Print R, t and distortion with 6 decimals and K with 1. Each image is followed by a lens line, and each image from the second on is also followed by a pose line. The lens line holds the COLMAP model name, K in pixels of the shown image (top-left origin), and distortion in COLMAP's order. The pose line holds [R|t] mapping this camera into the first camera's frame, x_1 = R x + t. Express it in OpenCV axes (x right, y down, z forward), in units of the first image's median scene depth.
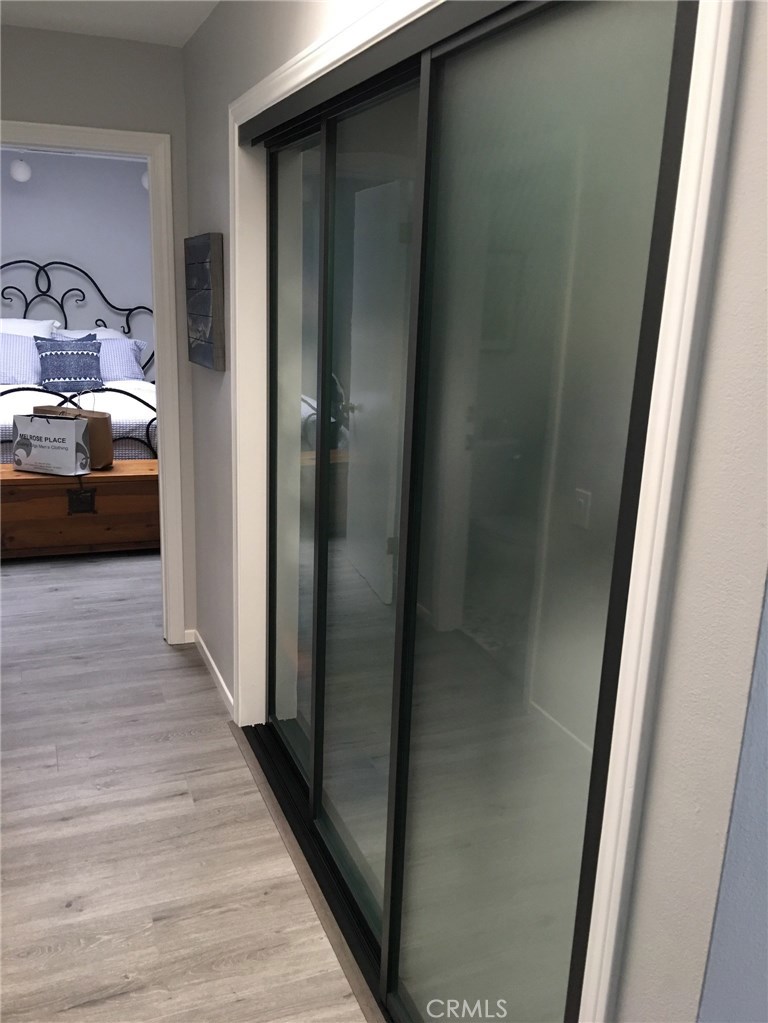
lens RADIAL K [[861.4, 0, 388.9], [0, 861.4, 511.2], [0, 0, 1]] dist [0.056301, -0.108771]
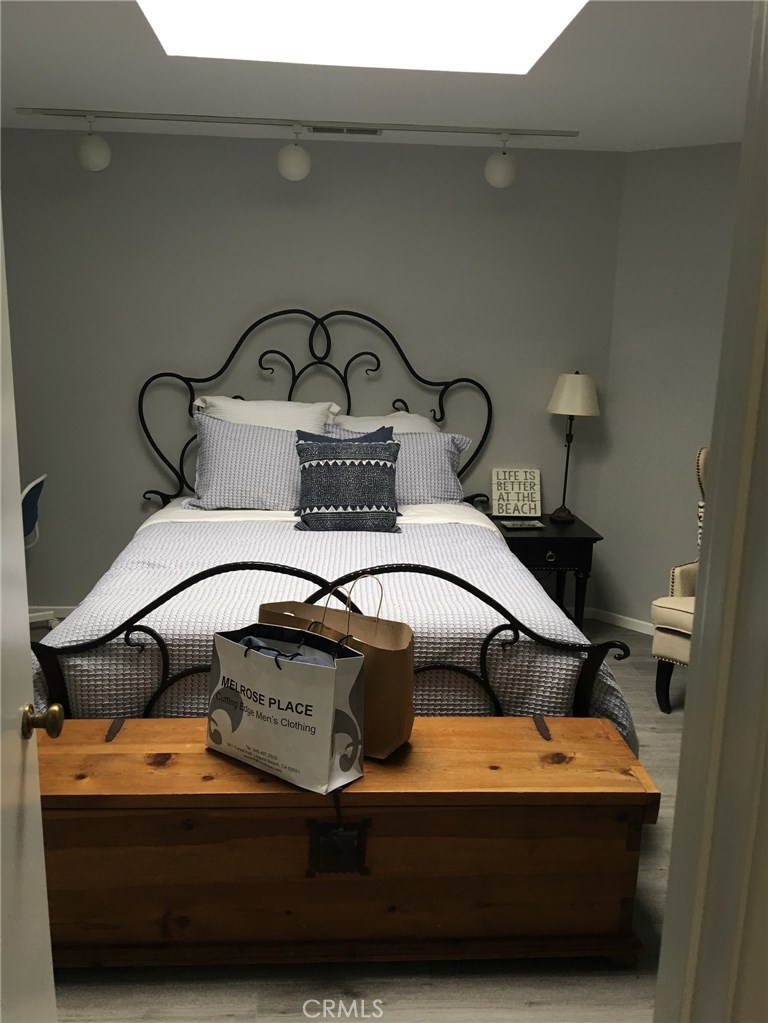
lens RADIAL K [[861.4, 0, 379.7], [0, 861.4, 514.2], [0, 0, 1]] dist [0.056301, -0.108771]
pose [[0.945902, 0.051209, -0.320386, -0.157516], [-0.068397, 0.996747, -0.042618, -0.122685], [0.317162, 0.062226, 0.946328, 0.451324]]
